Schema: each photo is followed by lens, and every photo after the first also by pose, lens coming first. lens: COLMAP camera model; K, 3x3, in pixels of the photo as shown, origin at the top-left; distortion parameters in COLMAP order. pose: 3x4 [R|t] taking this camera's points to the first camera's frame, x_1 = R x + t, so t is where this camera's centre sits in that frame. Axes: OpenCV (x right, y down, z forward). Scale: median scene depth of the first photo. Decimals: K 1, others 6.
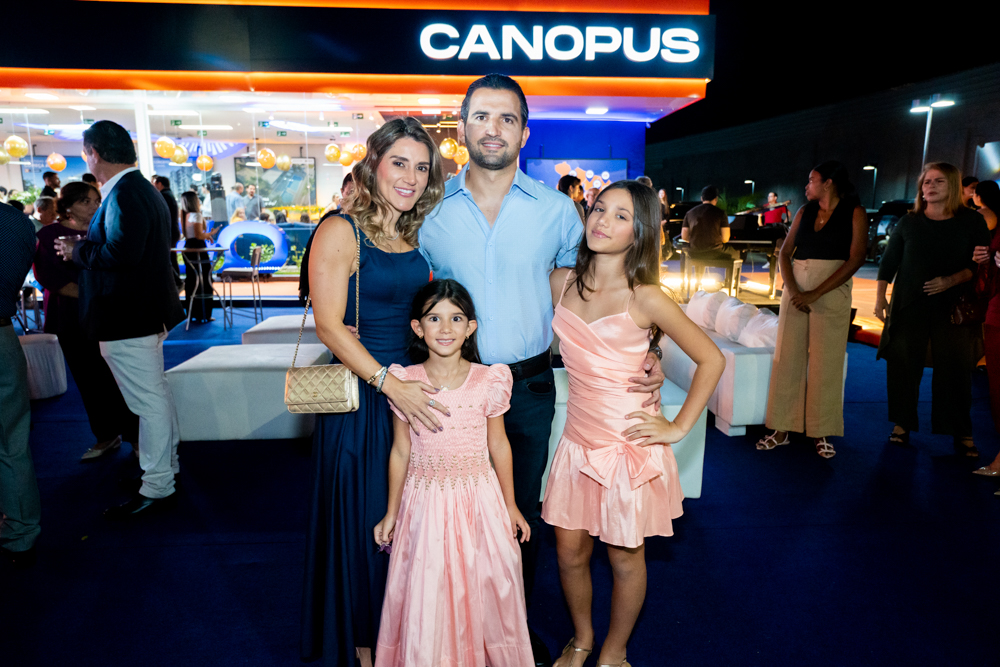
lens RADIAL K [[652.1, 0, 505.1], [0, 652.1, 331.8], [0, 0, 1]] dist [0.006843, 0.004021]
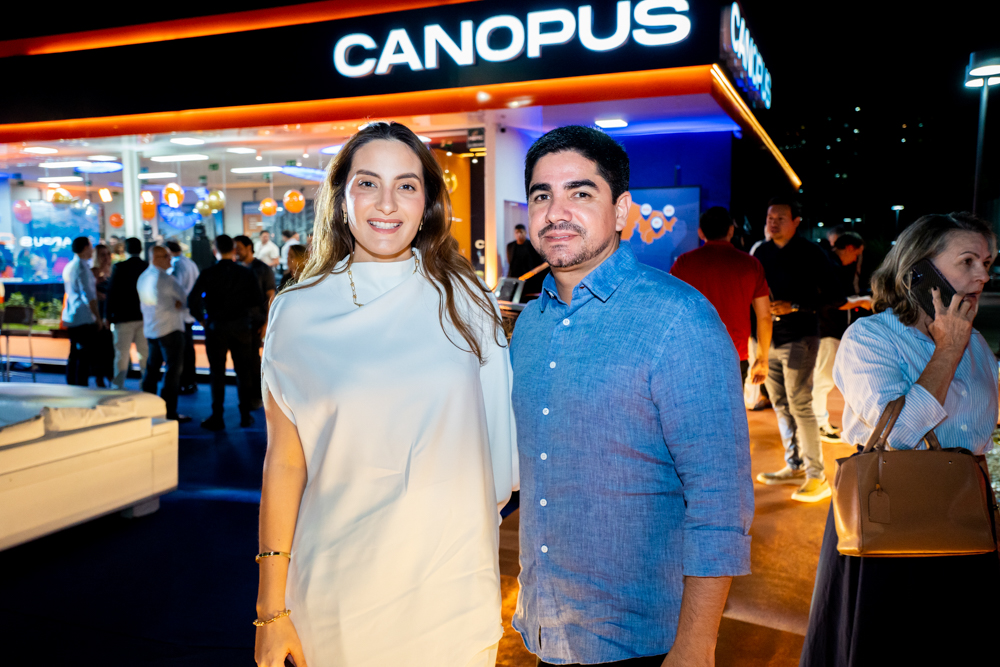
lens RADIAL K [[829.6, 0, 502.9], [0, 829.6, 336.0], [0, 0, 1]] dist [0.041572, 0.018819]
pose [[0.887393, 0.043544, -0.458954, 0.538023], [-0.080595, 0.994851, -0.061442, -0.051398], [0.453915, 0.091512, 0.886333, 0.198317]]
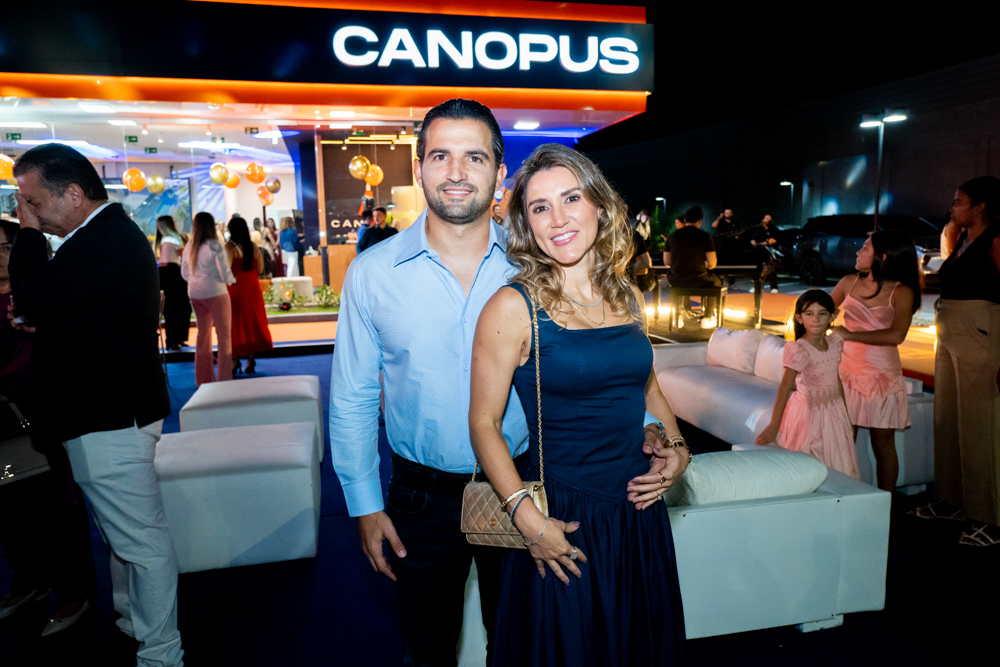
lens RADIAL K [[707.6, 0, 500.0], [0, 707.6, 333.5], [0, 0, 1]] dist [0.022529, 0.003905]
pose [[0.986902, -0.043293, 0.155402, -0.072961], [0.049649, 0.998072, -0.037252, -0.016182], [-0.153489, 0.044479, 0.987149, 0.049512]]
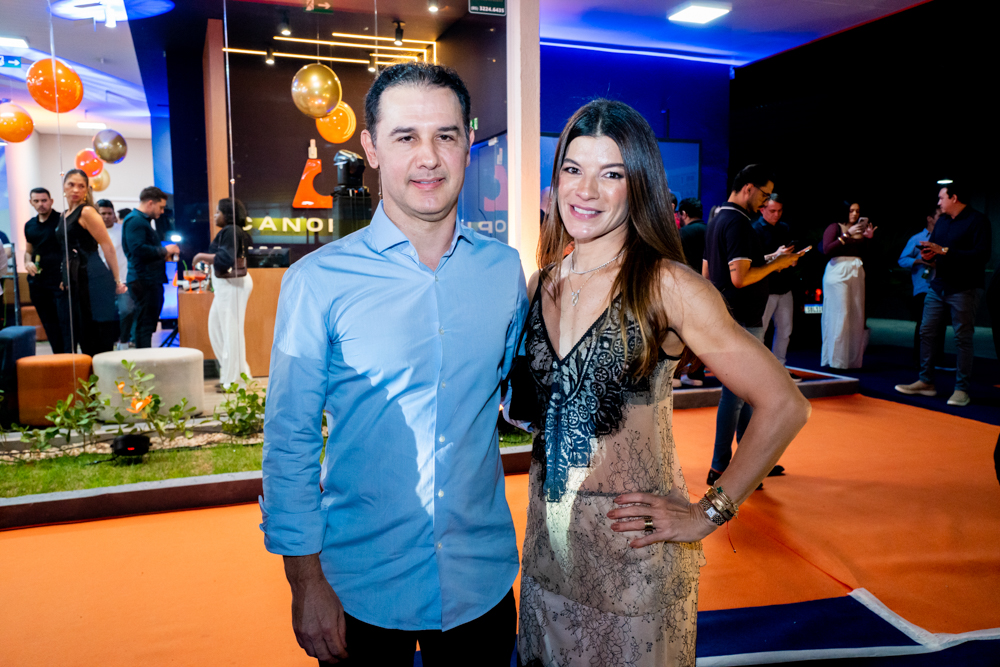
lens RADIAL K [[829.6, 0, 502.9], [0, 829.6, 336.0], [0, 0, 1]] dist [0.041572, 0.018819]
pose [[0.959060, -0.029924, 0.281617, -0.154620], [0.052181, 0.996048, -0.071866, -0.121696], [-0.278354, 0.083619, 0.956832, 0.638702]]
